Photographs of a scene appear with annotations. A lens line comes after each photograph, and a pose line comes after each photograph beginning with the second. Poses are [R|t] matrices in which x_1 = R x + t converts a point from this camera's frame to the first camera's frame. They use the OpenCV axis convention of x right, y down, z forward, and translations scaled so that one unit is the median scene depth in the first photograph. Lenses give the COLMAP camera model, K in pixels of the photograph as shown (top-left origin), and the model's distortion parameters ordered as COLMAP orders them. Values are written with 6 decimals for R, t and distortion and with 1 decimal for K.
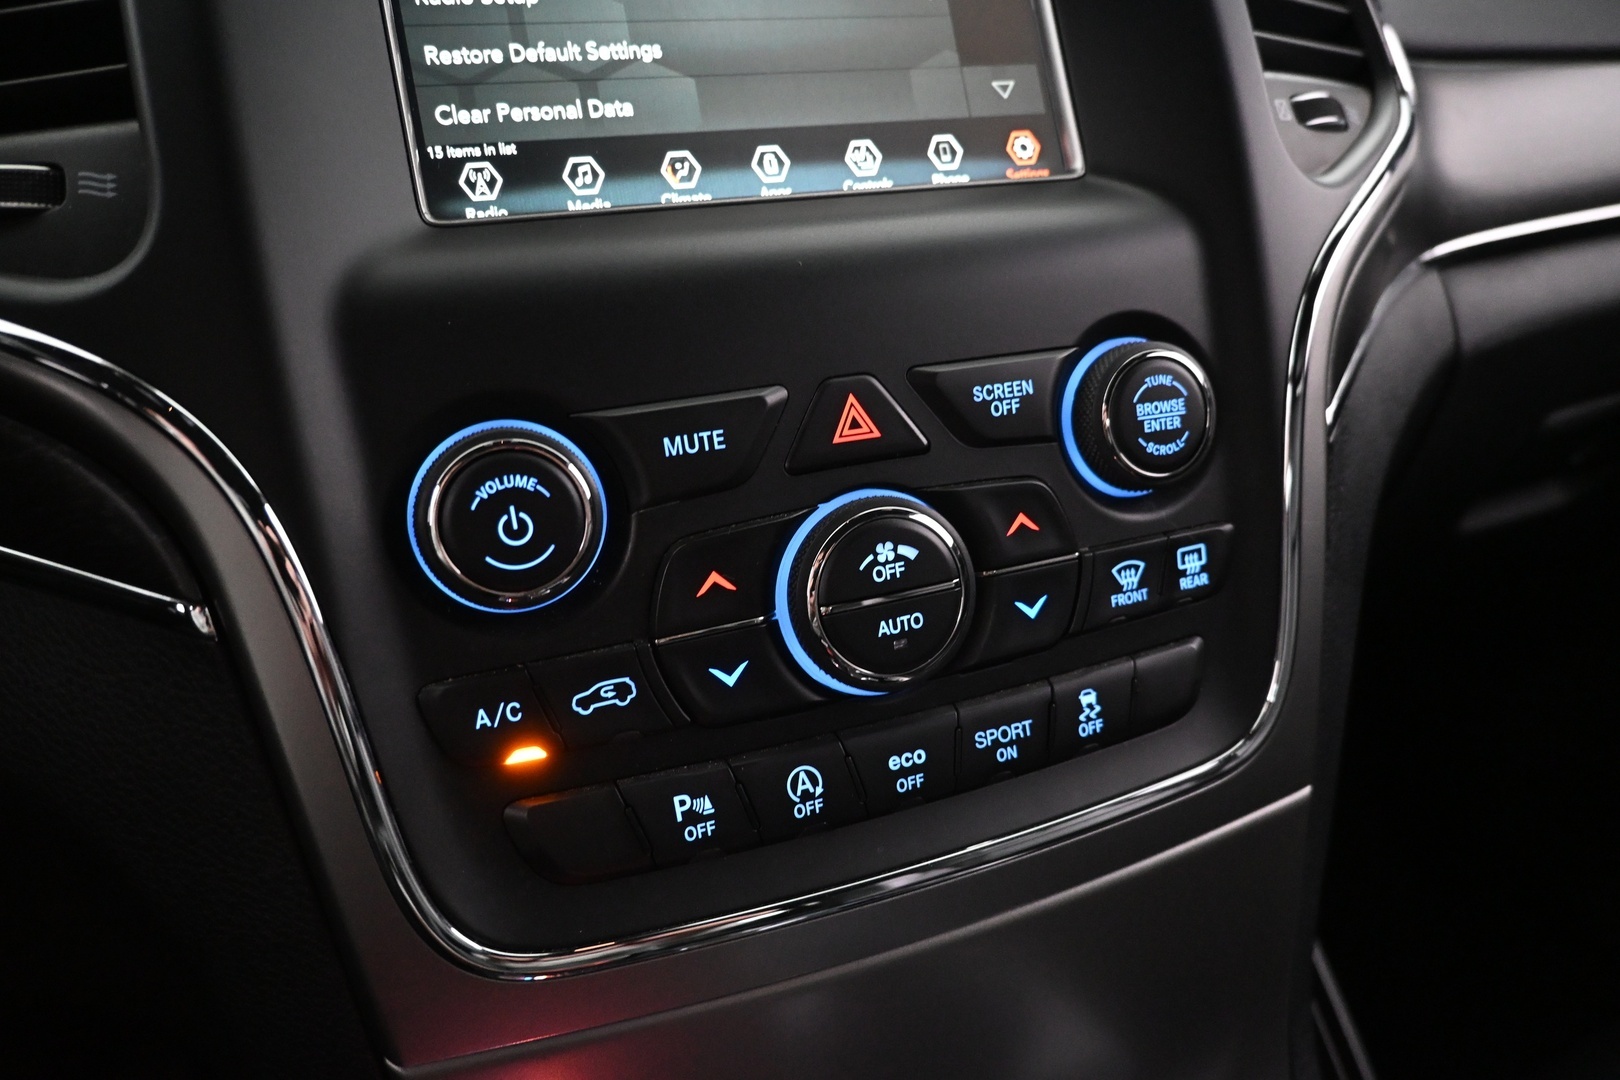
lens RADIAL K [[1122.4, 0, 818.7], [0, 1122.4, 566.2], [0, 0, 1]] dist [0.004124, -0.001465]
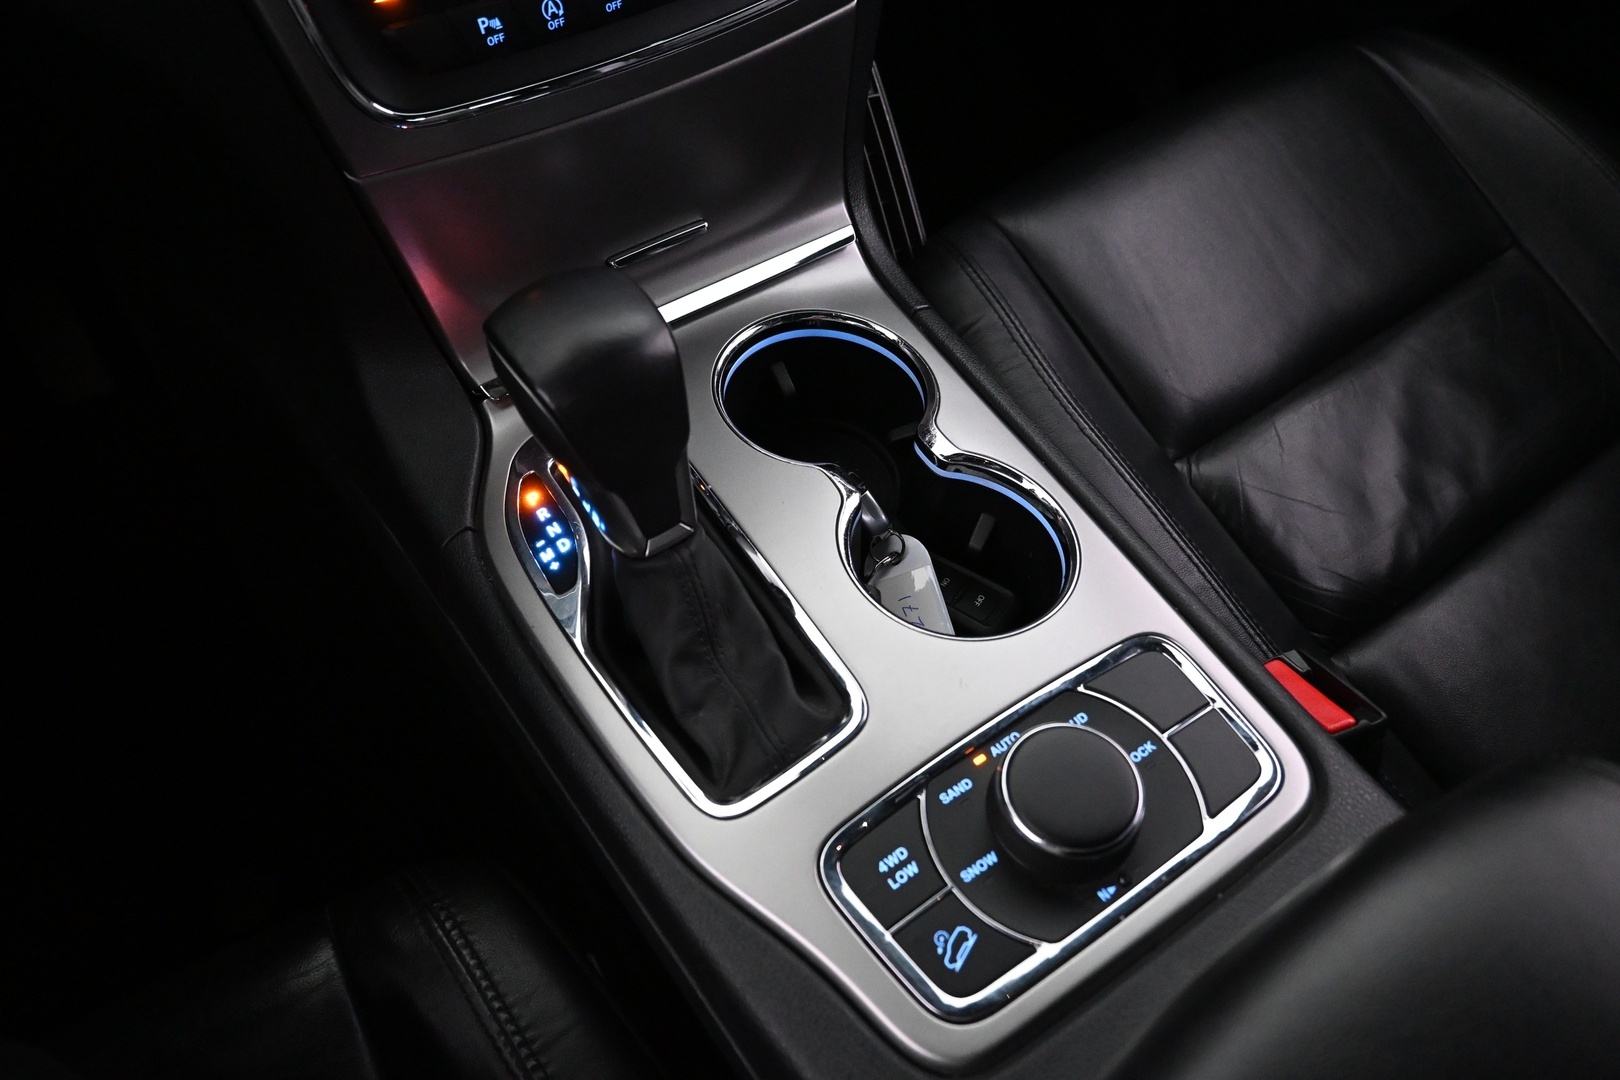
lens RADIAL K [[1176.1, 0, 810.0], [0, 1176.1, 540.0], [0, 0, 1]] dist [0.039460, -0.000118]
pose [[0.971010, -0.119438, 0.207060, -0.097319], [-0.030149, 0.798110, 0.601757, -0.247359], [-0.237129, -0.590555, 0.771372, -0.920262]]
